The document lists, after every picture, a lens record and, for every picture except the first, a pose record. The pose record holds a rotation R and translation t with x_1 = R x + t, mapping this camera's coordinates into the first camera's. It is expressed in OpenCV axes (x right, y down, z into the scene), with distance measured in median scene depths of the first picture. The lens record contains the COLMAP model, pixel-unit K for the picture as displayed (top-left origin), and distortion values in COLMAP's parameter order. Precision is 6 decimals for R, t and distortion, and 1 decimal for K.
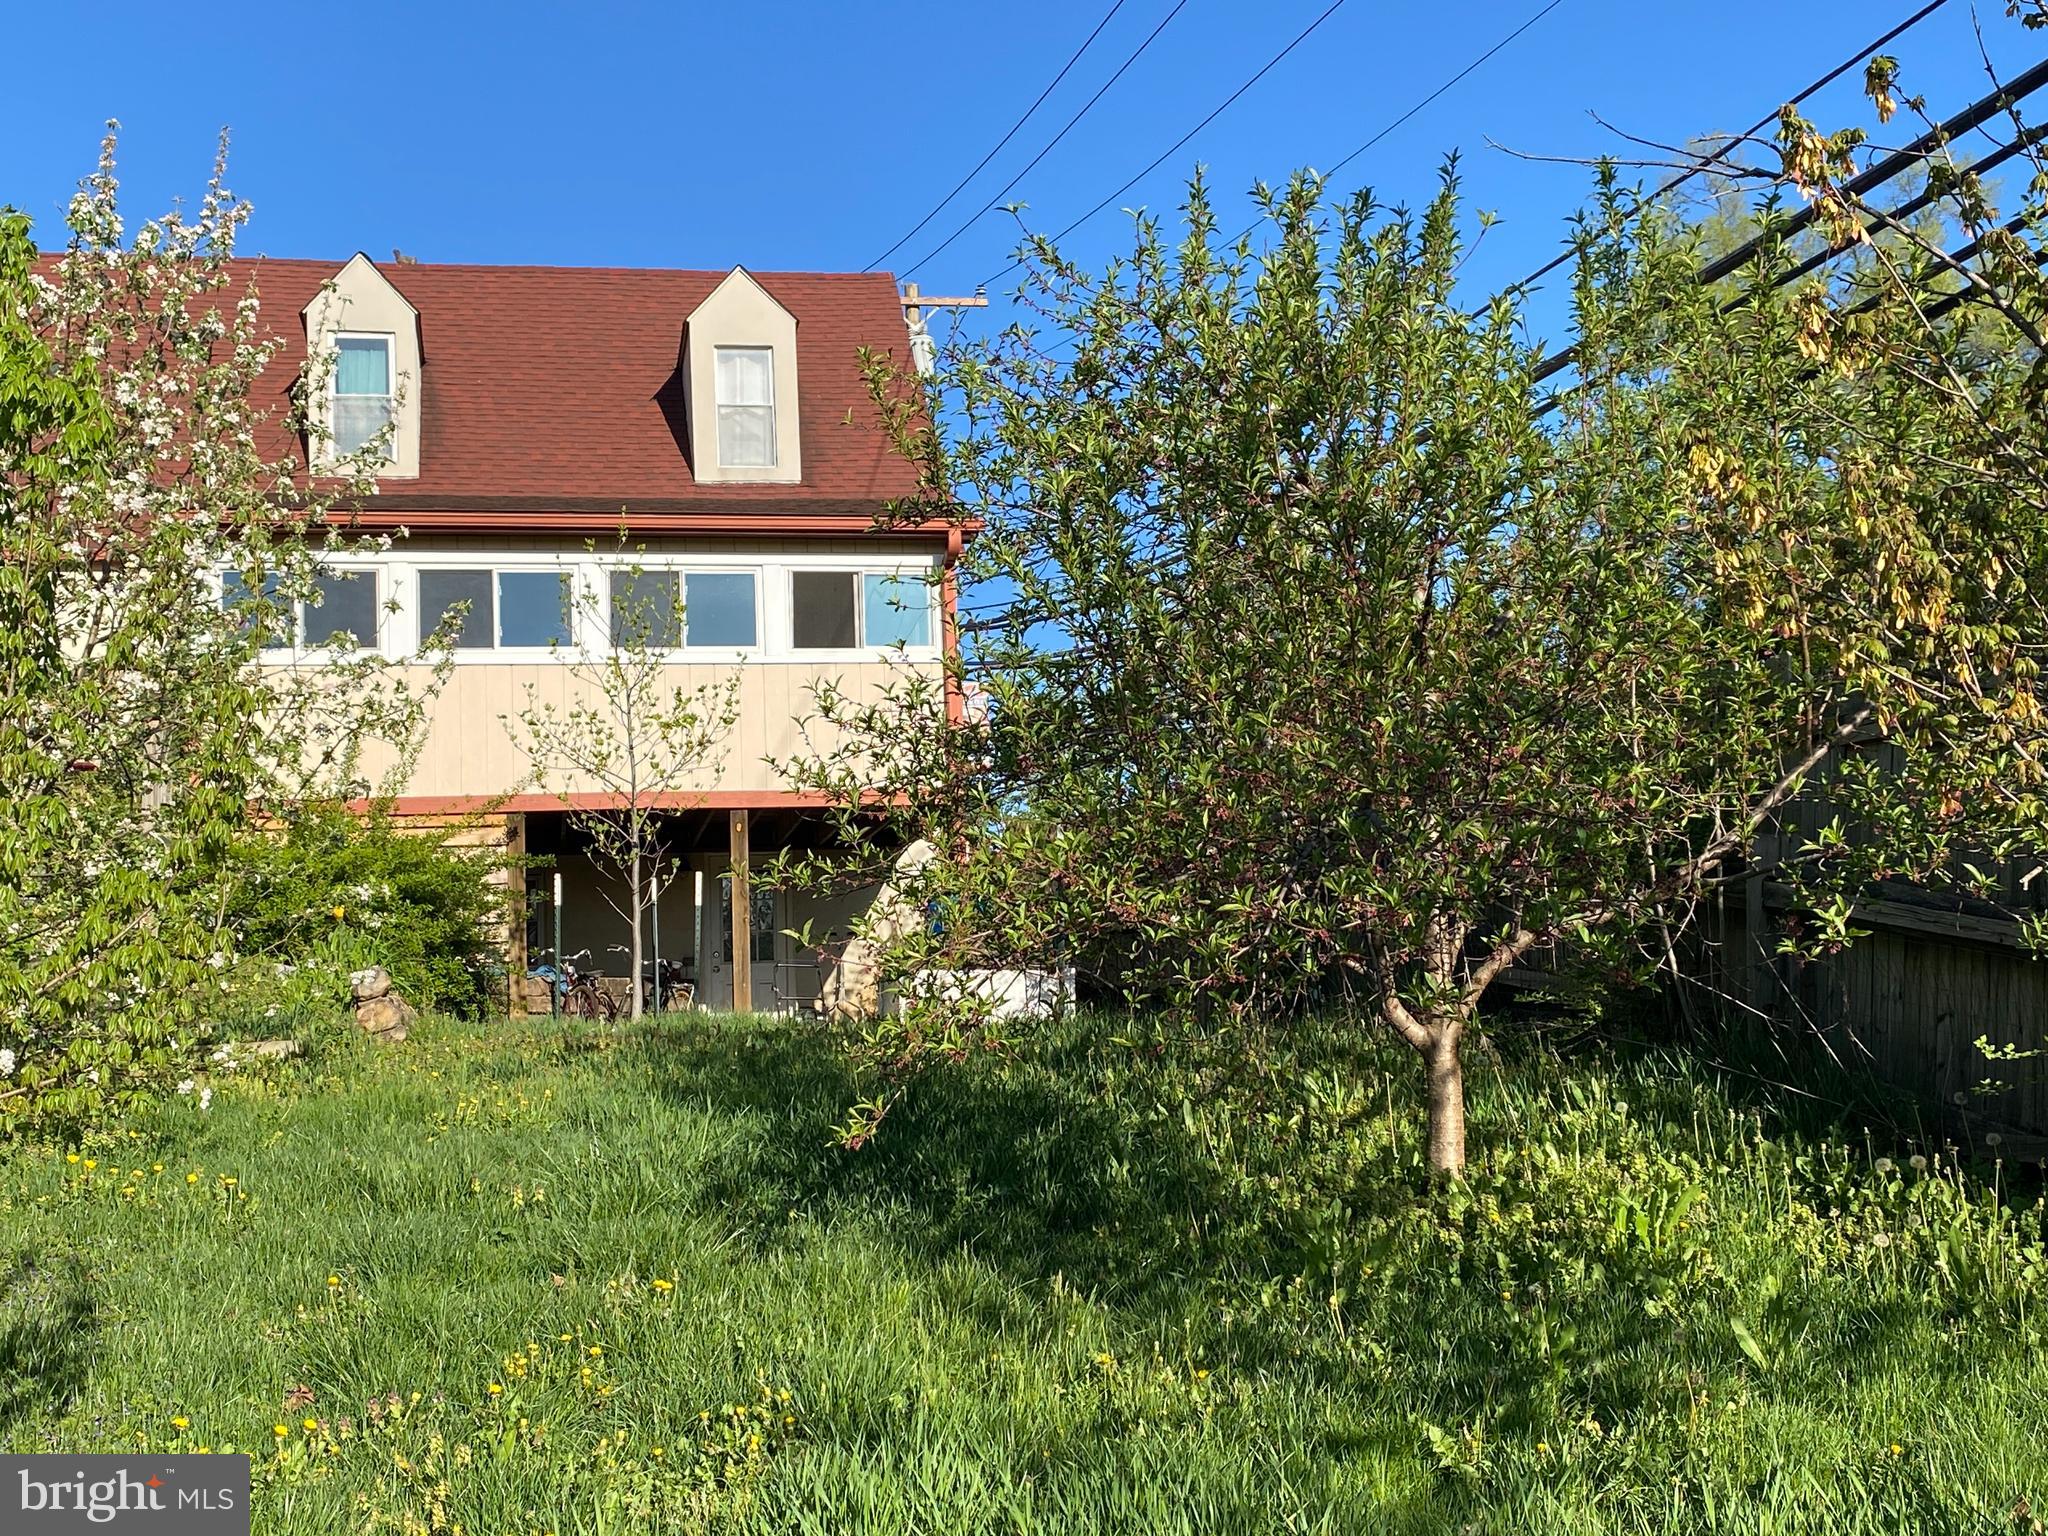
lens RADIAL K [[2497.0, 0, 1016.5], [0, 2497.0, 746.7], [0, 0, 1]] dist [0.141487, 0.000000]
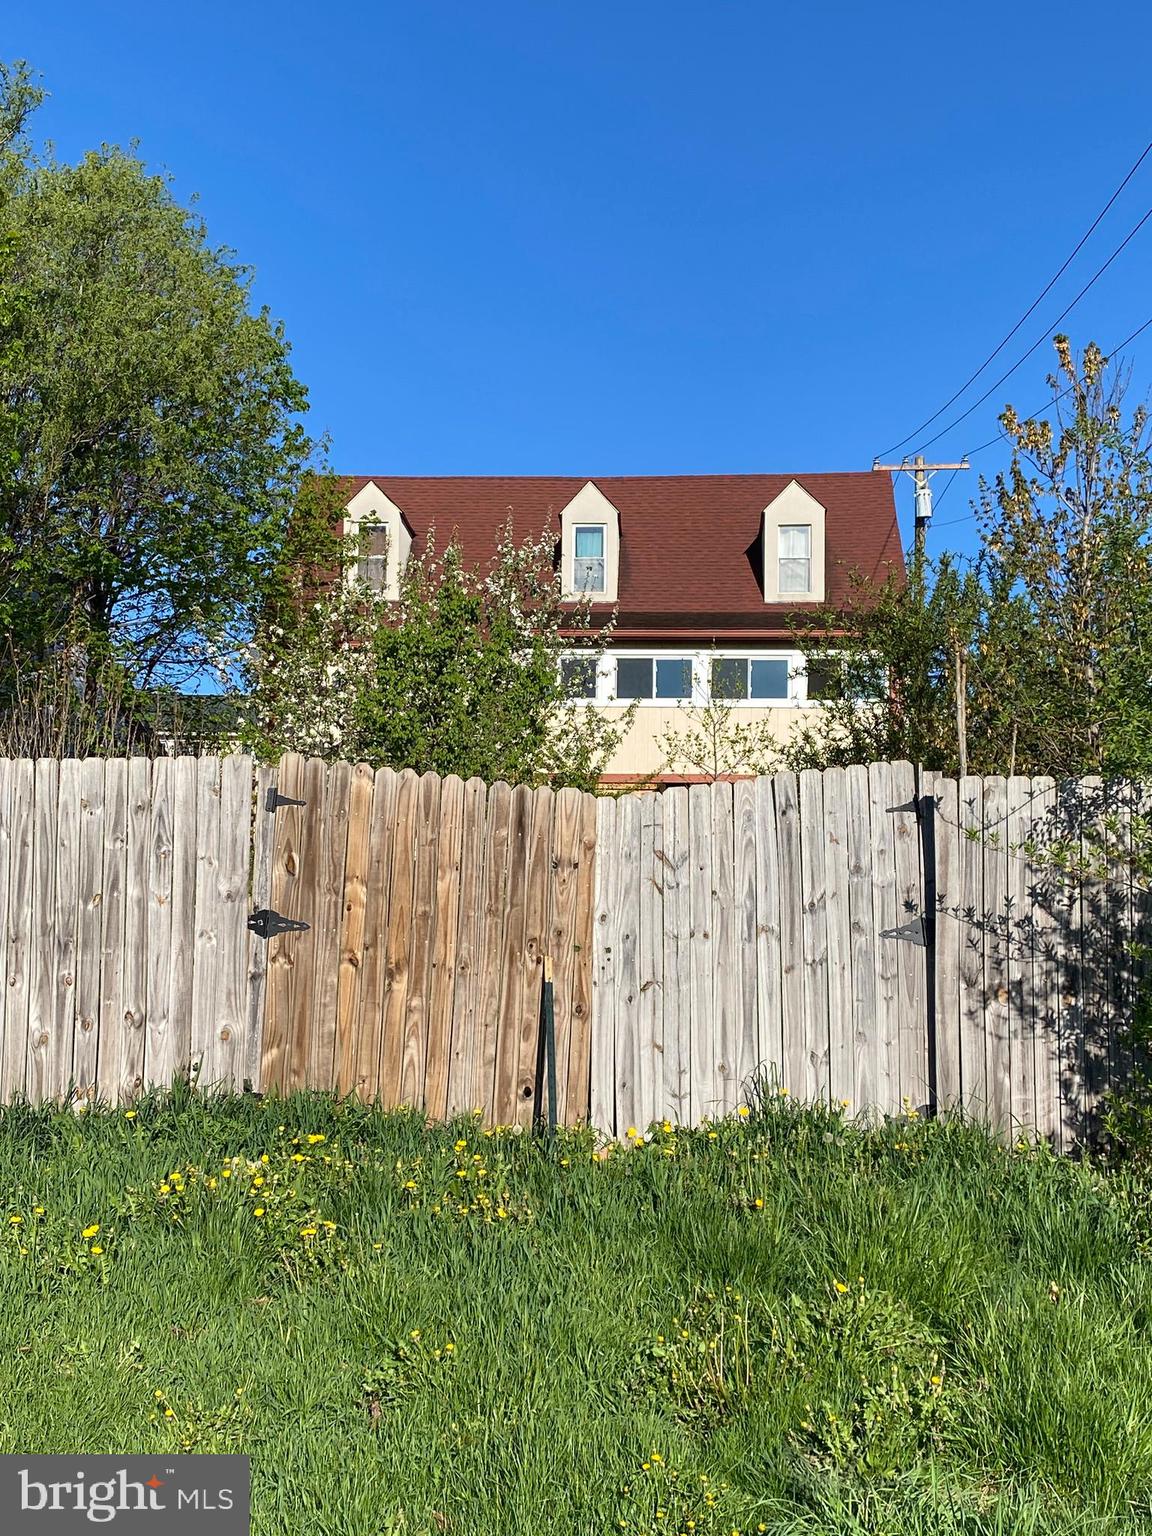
lens RADIAL K [[1872.7, 0, 560.3], [0, 1872.7, 771.8], [0, 0, 1]] dist [0.141487, 0.000000]
pose [[0.966925, 0.025117, -0.253821, 0.075424], [-0.020844, 0.999592, 0.019512, -0.007359], [0.254207, -0.013576, 0.967054, -0.342299]]
